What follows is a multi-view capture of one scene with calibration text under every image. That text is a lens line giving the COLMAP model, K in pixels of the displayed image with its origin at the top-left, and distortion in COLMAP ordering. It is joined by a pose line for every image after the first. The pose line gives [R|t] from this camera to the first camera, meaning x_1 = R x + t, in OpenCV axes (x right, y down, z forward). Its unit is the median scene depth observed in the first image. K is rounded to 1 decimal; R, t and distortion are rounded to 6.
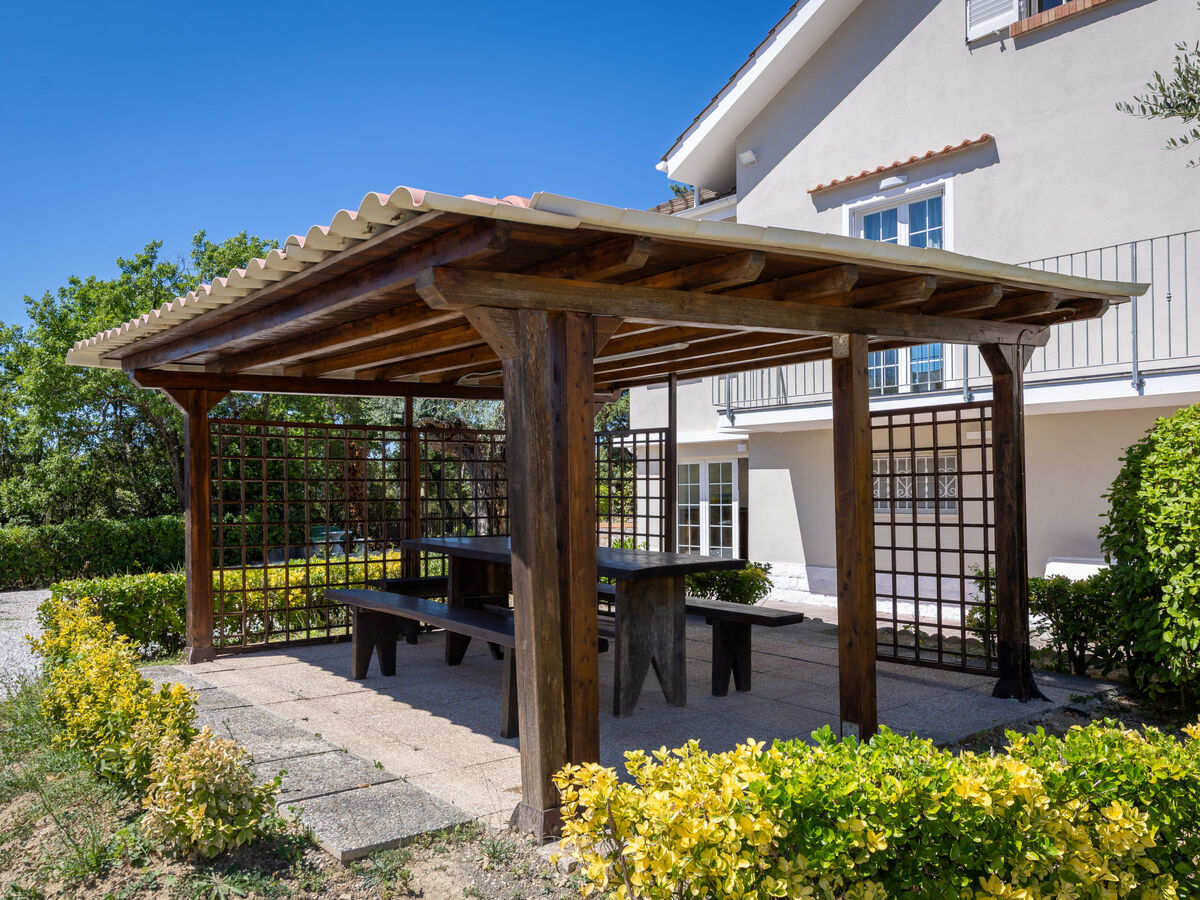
lens RADIAL K [[962.4, 0, 565.6], [0, 962.4, 476.9], [0, 0, 1]] dist [0.001642, 0.002590]
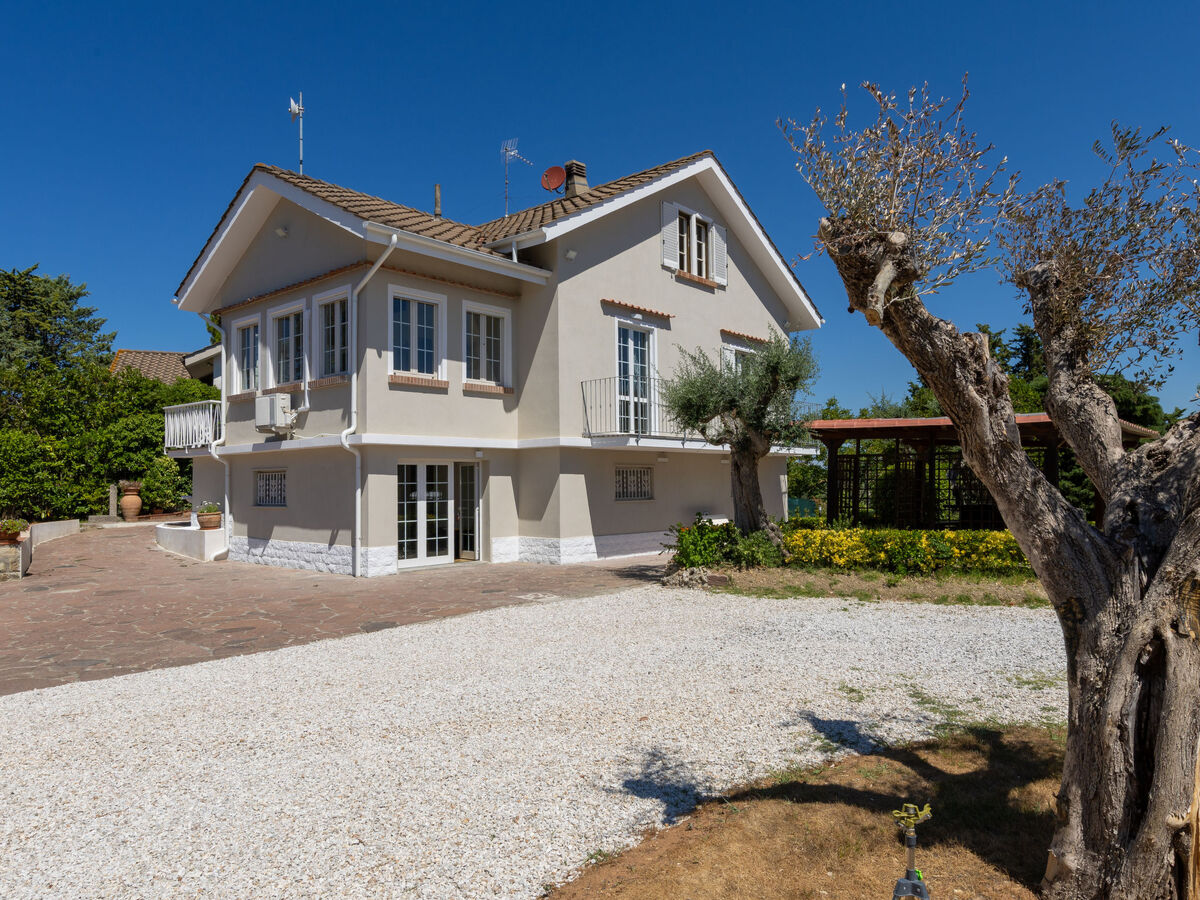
lens RADIAL K [[762.5, 0, 600.0], [0, 762.5, 450.0], [0, 0, 1]] dist [0.004823, 0.000696]
pose [[-0.126507, 0.060047, 0.990147, -1.067879], [-0.006122, 0.998100, -0.061312, 0.030939], [-0.991947, -0.013818, -0.125899, 1.266594]]
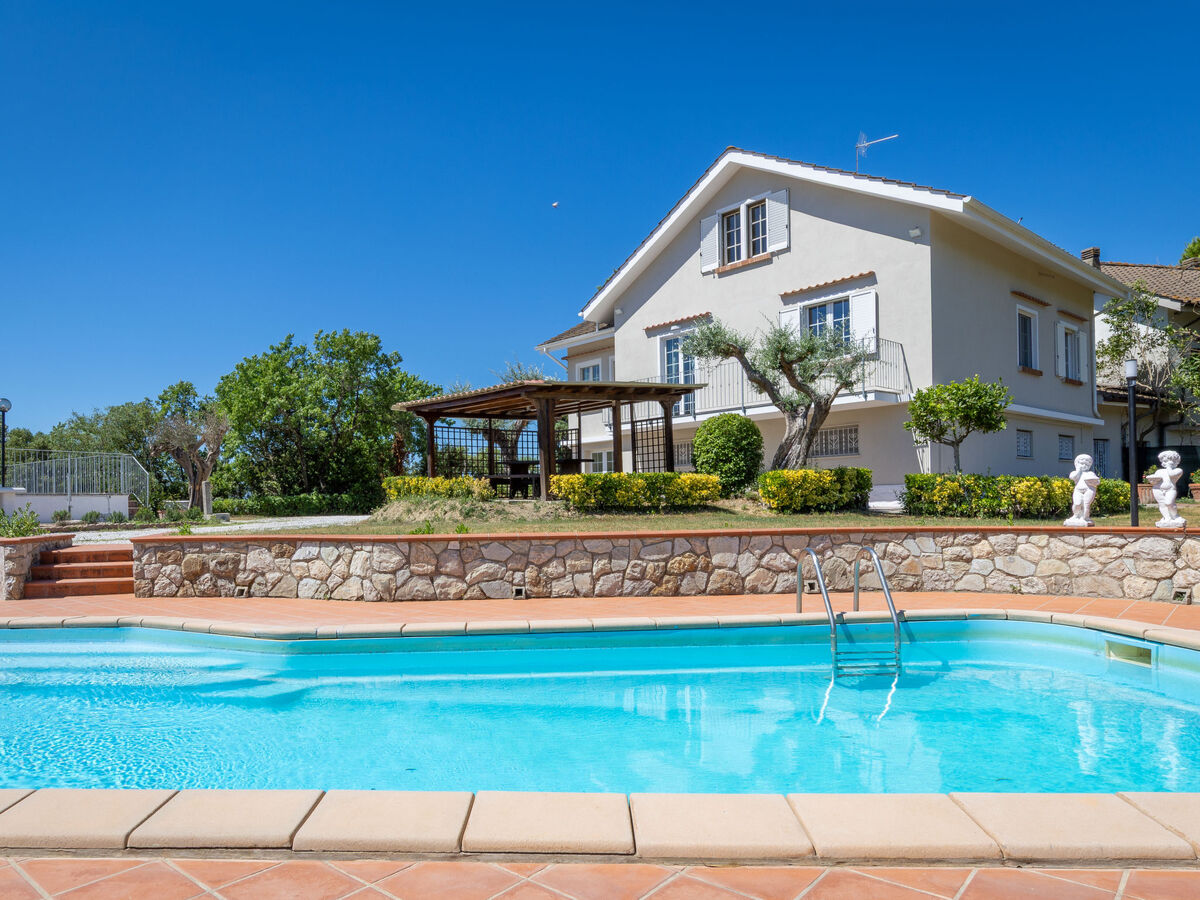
lens RADIAL K [[785.5, 0, 520.6], [0, 785.5, 500.9], [0, 0, 1]] dist [0.006439, 0.000831]
pose [[0.999916, -0.012258, -0.004227, -0.043141], [0.012310, 0.999845, 0.012564, 0.096595], [0.004073, -0.012615, 0.999912, -0.975482]]
